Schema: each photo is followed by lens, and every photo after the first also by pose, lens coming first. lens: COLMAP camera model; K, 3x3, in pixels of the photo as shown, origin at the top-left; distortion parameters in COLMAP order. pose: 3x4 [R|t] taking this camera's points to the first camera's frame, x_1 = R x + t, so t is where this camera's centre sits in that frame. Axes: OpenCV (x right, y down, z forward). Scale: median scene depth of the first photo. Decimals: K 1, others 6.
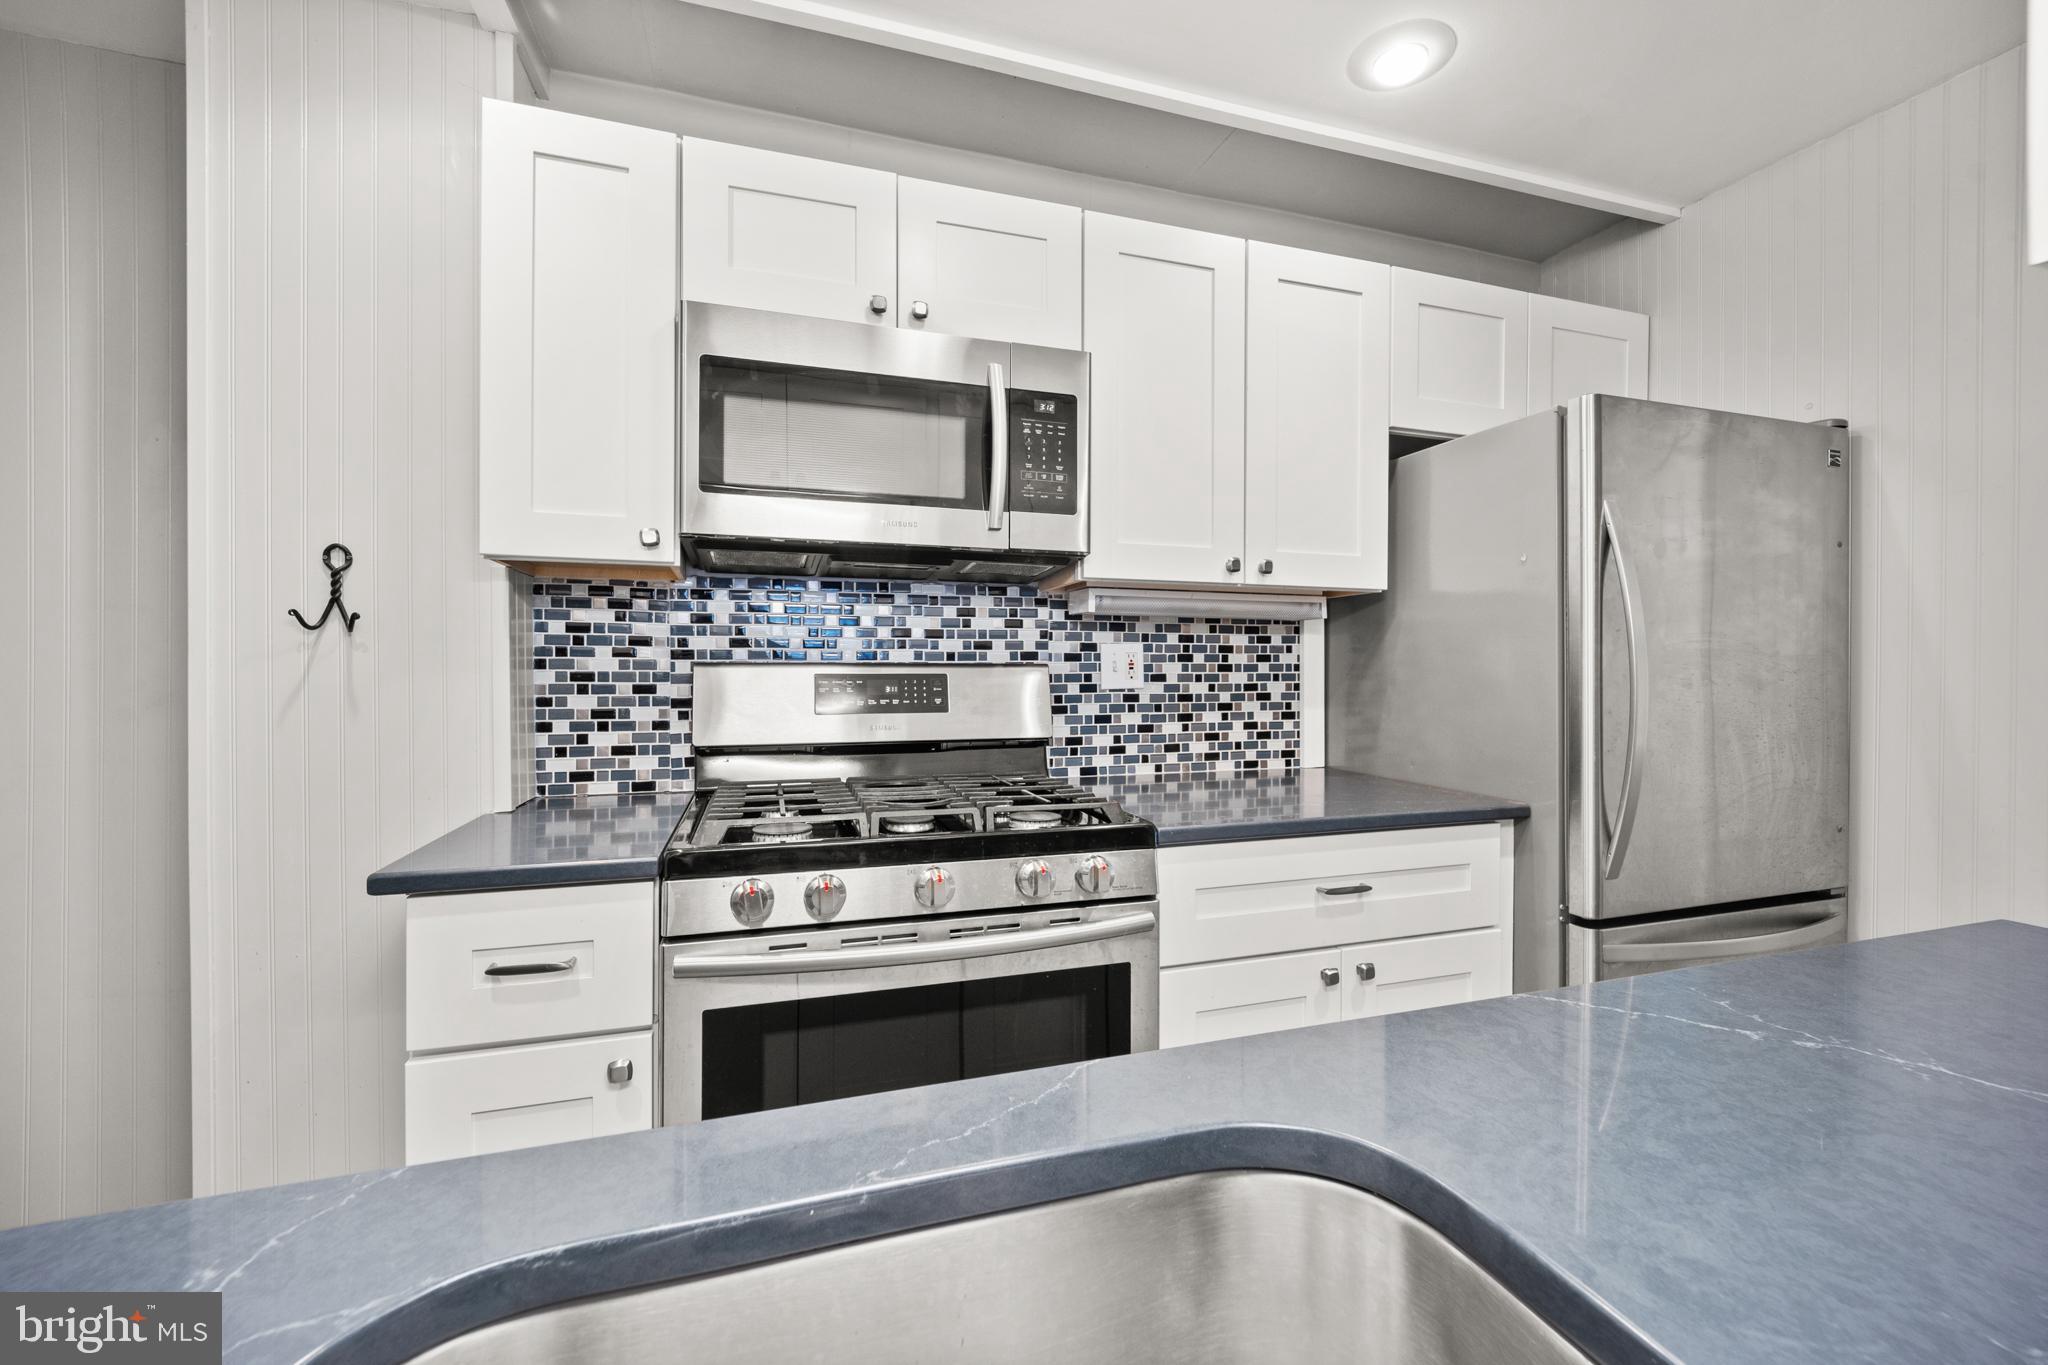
lens RADIAL K [[846.7, 0, 1016.2], [0, 846.7, 675.4], [0, 0, 1]] dist [-0.003418, -0.001041]
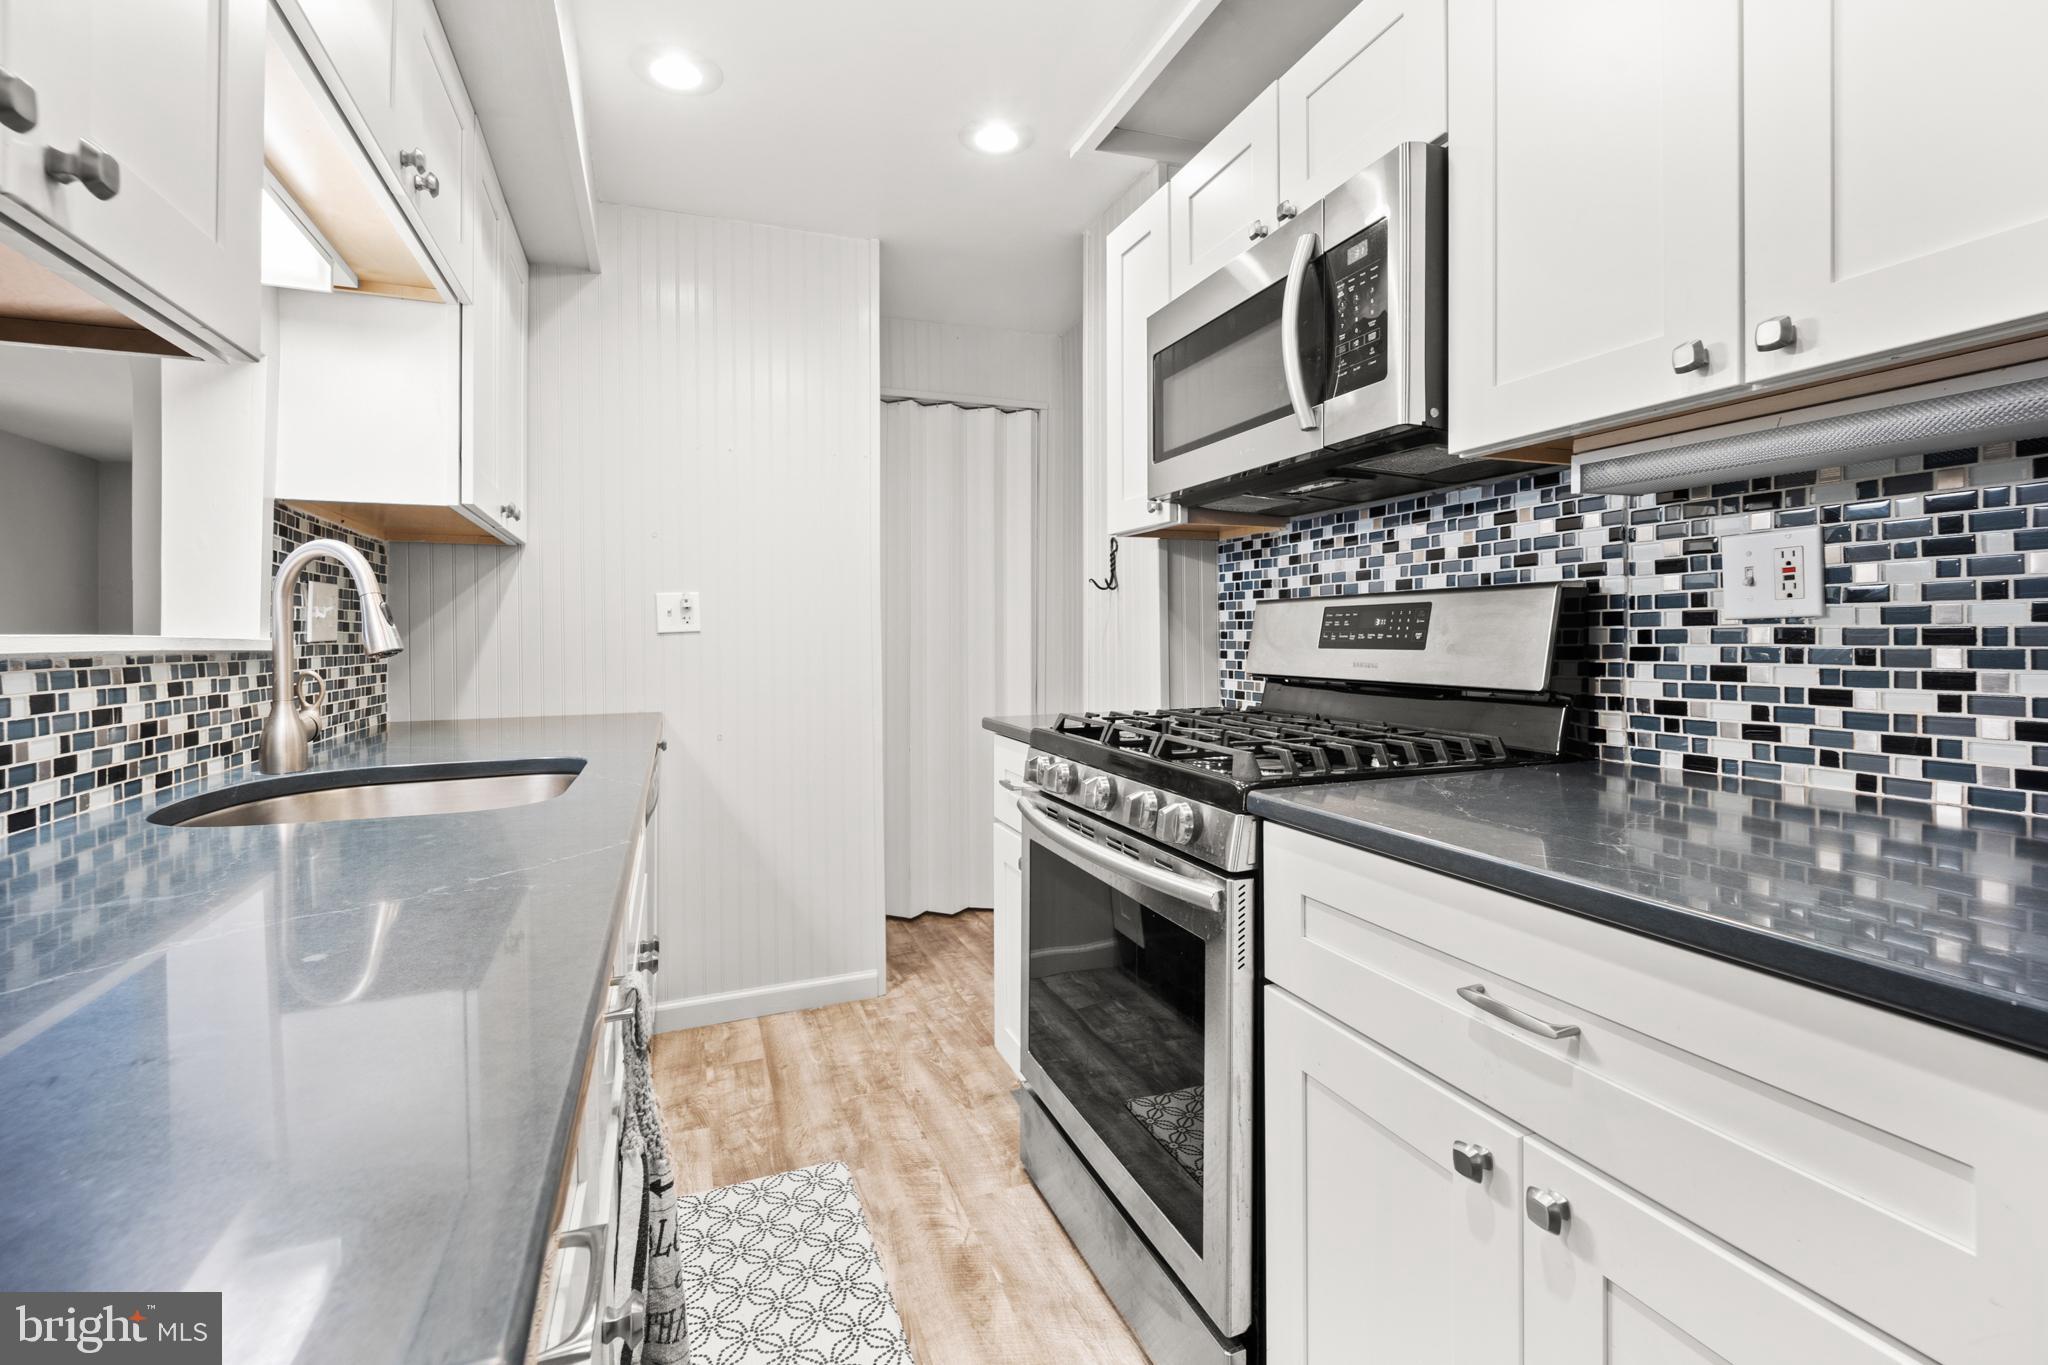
lens RADIAL K [[877.0, 0, 1030.7], [0, 877.0, 639.6], [0, 0, 1]] dist [-0.000472, -0.008036]
pose [[0.070770, 0.004794, -0.997481, 0.657113], [0.001704, 0.999986, 0.004927, 0.026564], [0.997491, -0.002048, 0.070760, 0.518709]]
